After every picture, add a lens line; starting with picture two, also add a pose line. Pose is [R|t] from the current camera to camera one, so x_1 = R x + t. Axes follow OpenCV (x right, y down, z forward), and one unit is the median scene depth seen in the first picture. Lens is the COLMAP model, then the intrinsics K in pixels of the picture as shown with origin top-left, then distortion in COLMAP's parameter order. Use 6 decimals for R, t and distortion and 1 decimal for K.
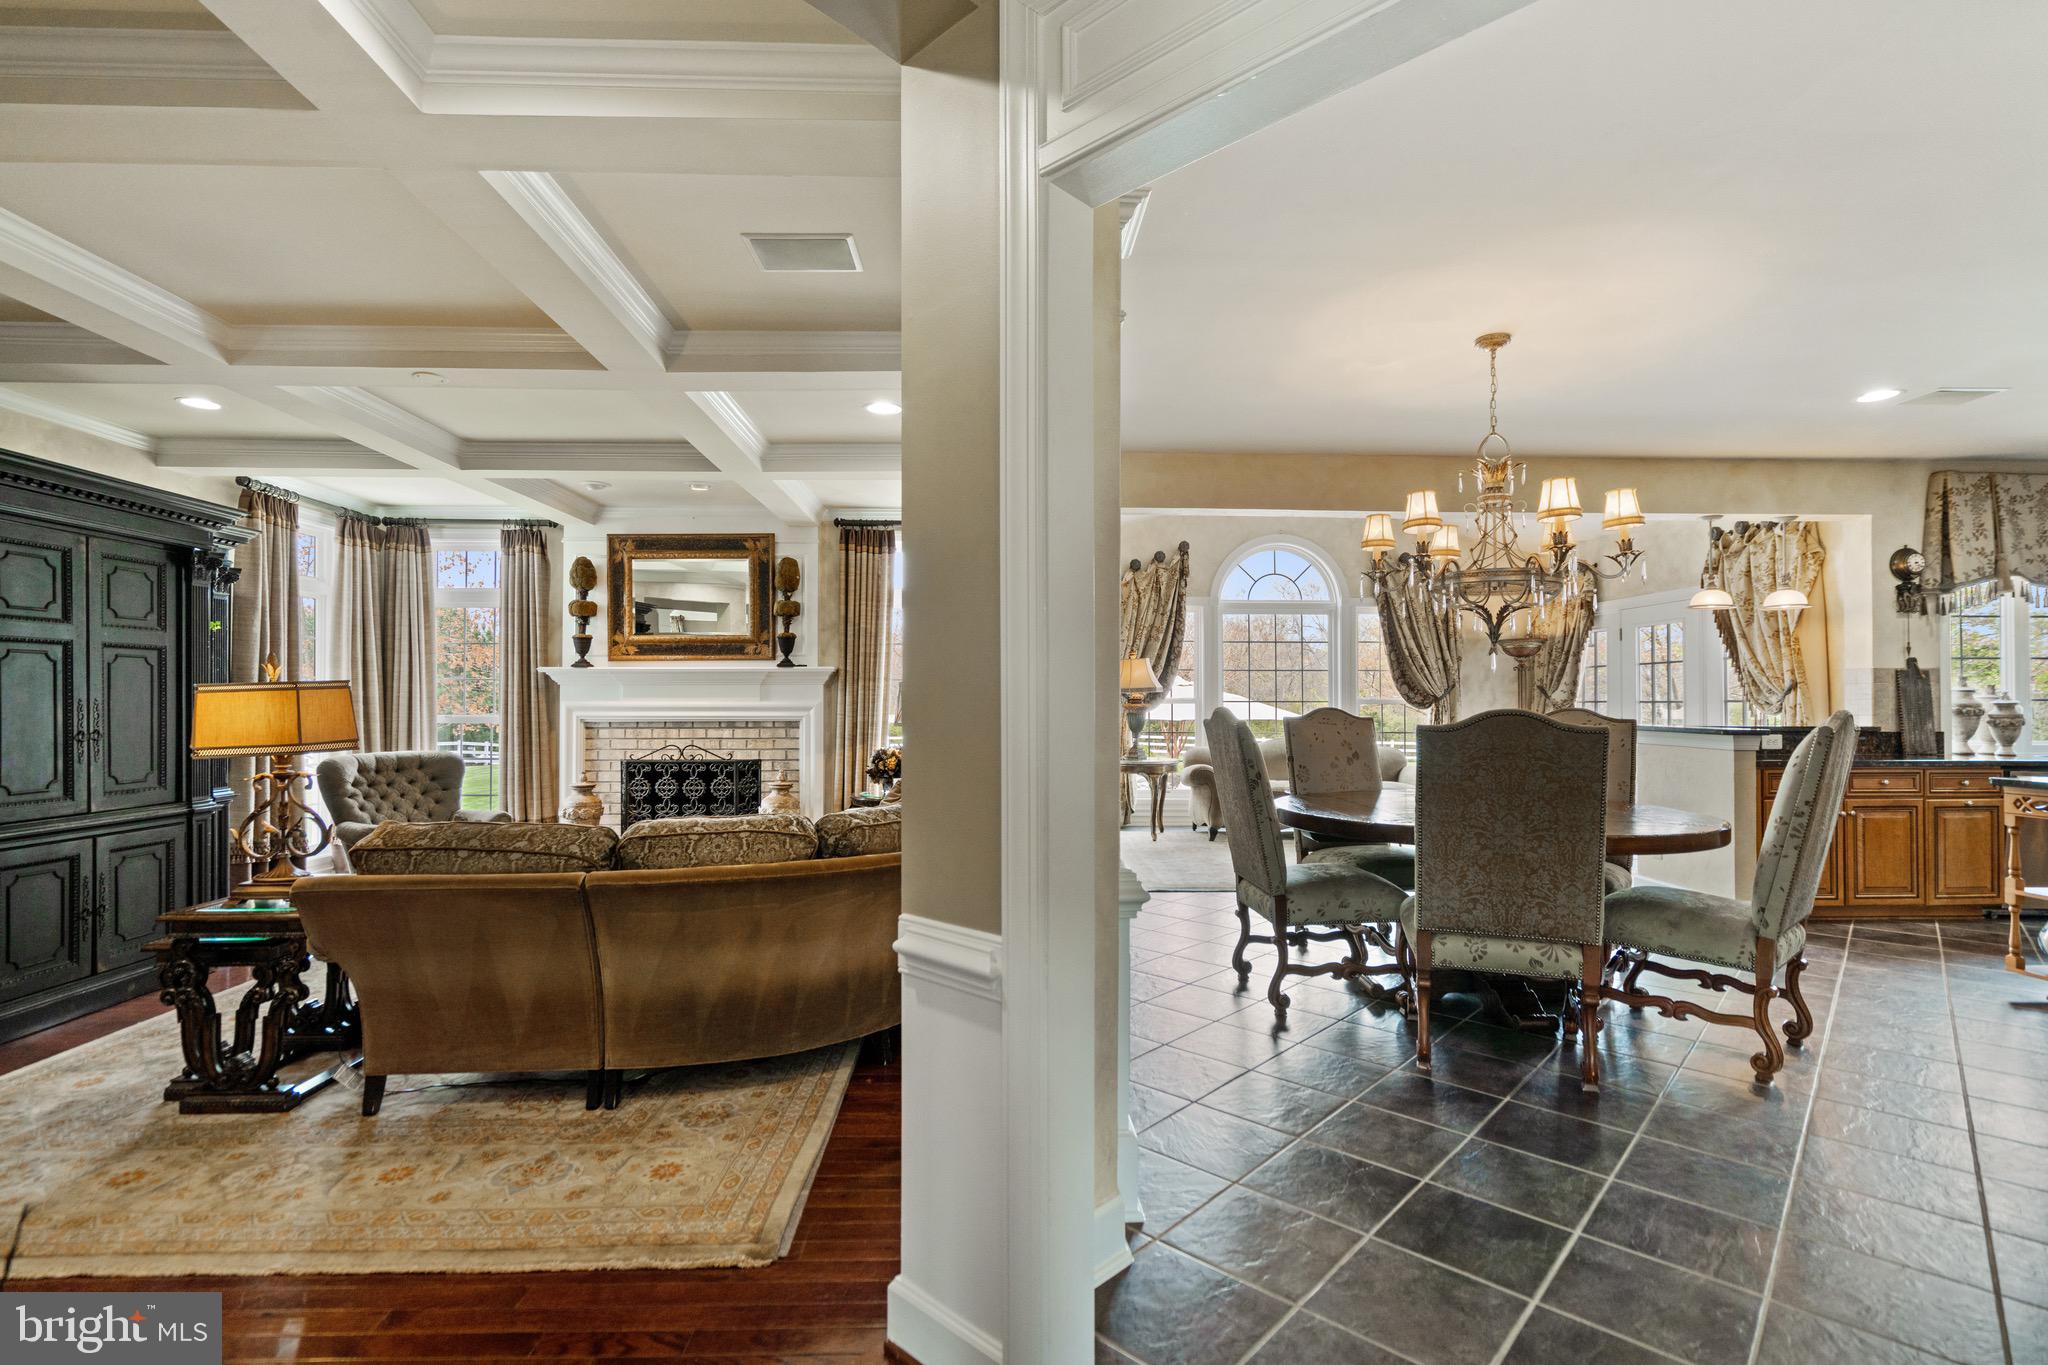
lens RADIAL K [[936.0, 0, 1022.2], [0, 936.0, 690.2], [0, 0, 1]] dist [-0.002304, 0.002143]
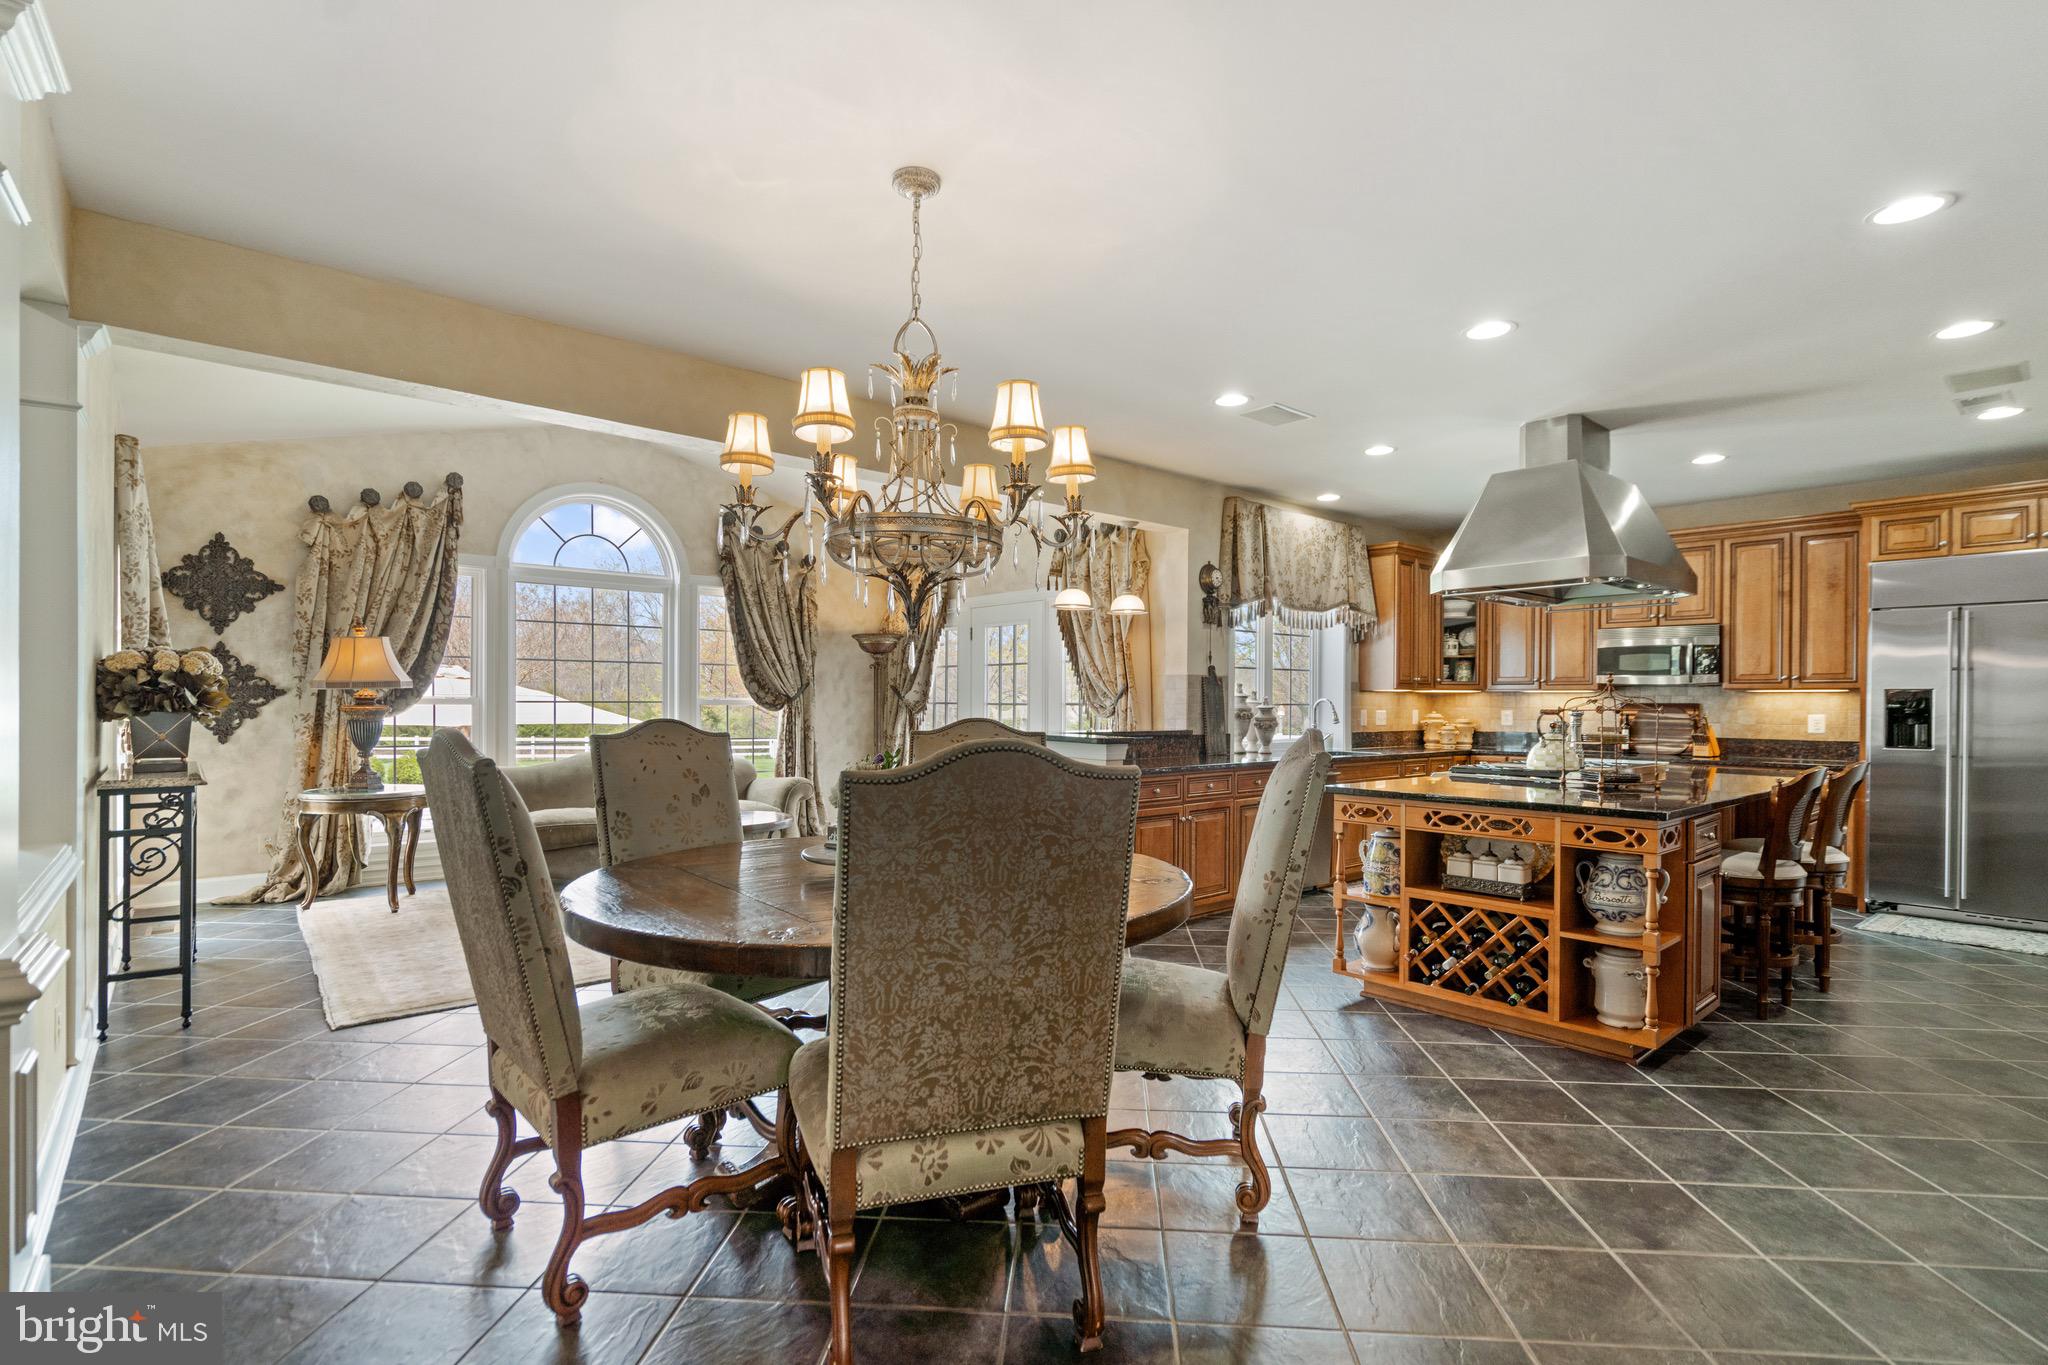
lens RADIAL K [[960.7, 0, 1030.9], [0, 960.7, 706.0], [0, 0, 1]] dist [-0.003373, 0.001389]
pose [[0.775499, -0.000736, 0.631349, 0.070387], [-0.013360, 0.999756, 0.017576, -0.004057], [-0.631208, -0.022065, 0.775300, 0.218516]]
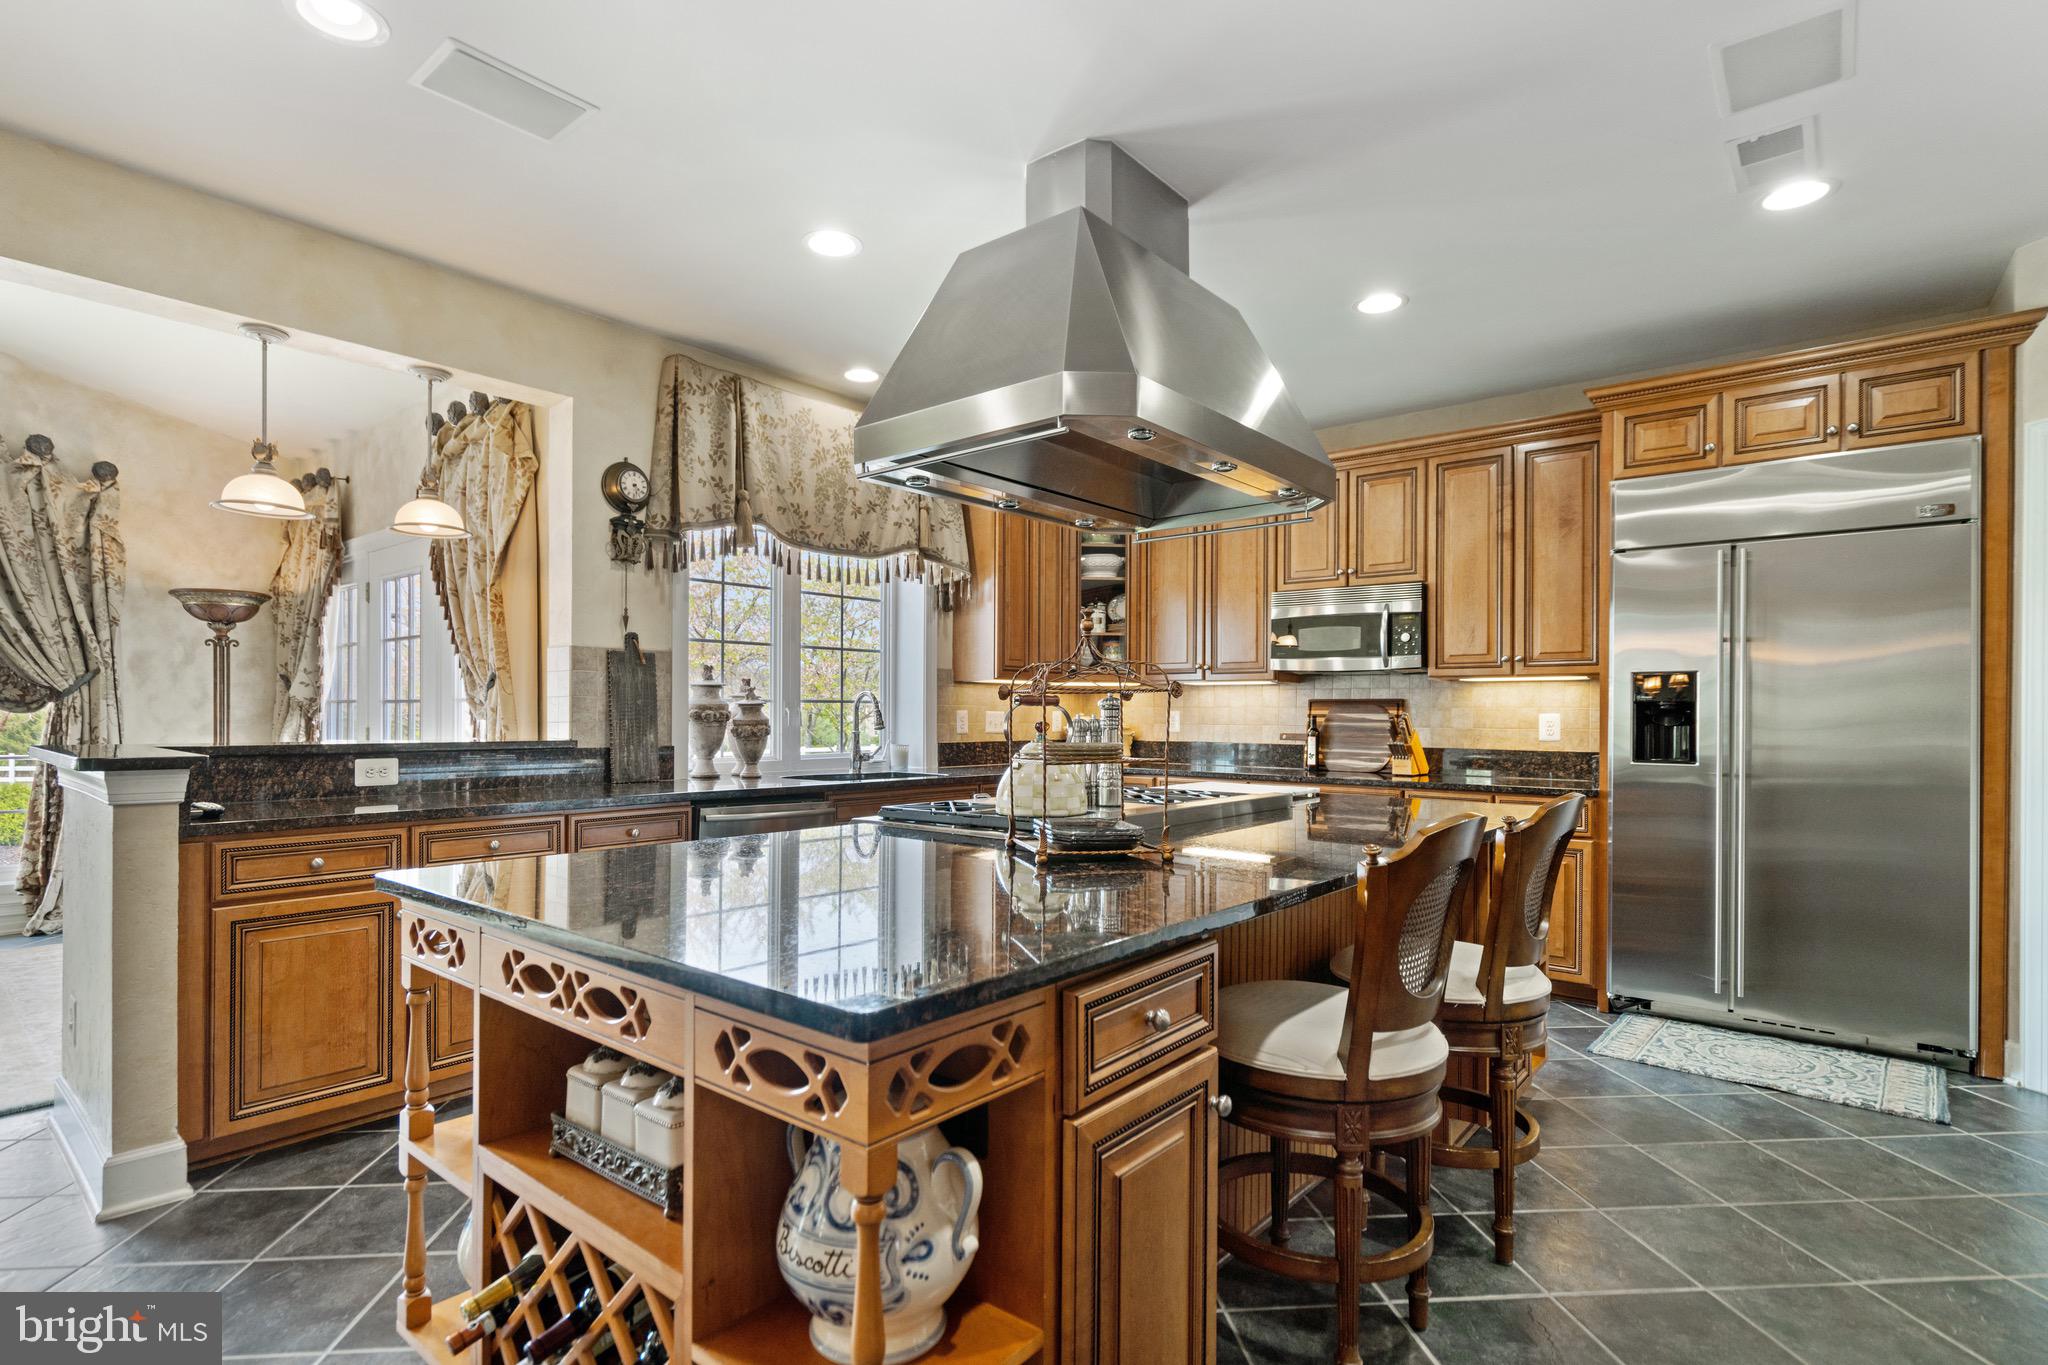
lens RADIAL K [[1010.3, 0, 1015.8], [0, 1010.3, 712.6], [0, 0, 1]] dist [0.001089, 0.000090]
pose [[0.666564, 0.000917, 0.745448, 0.493018], [-0.014510, 0.999826, 0.011745, 0.006676], [-0.745307, -0.018646, 0.666461, 0.272235]]
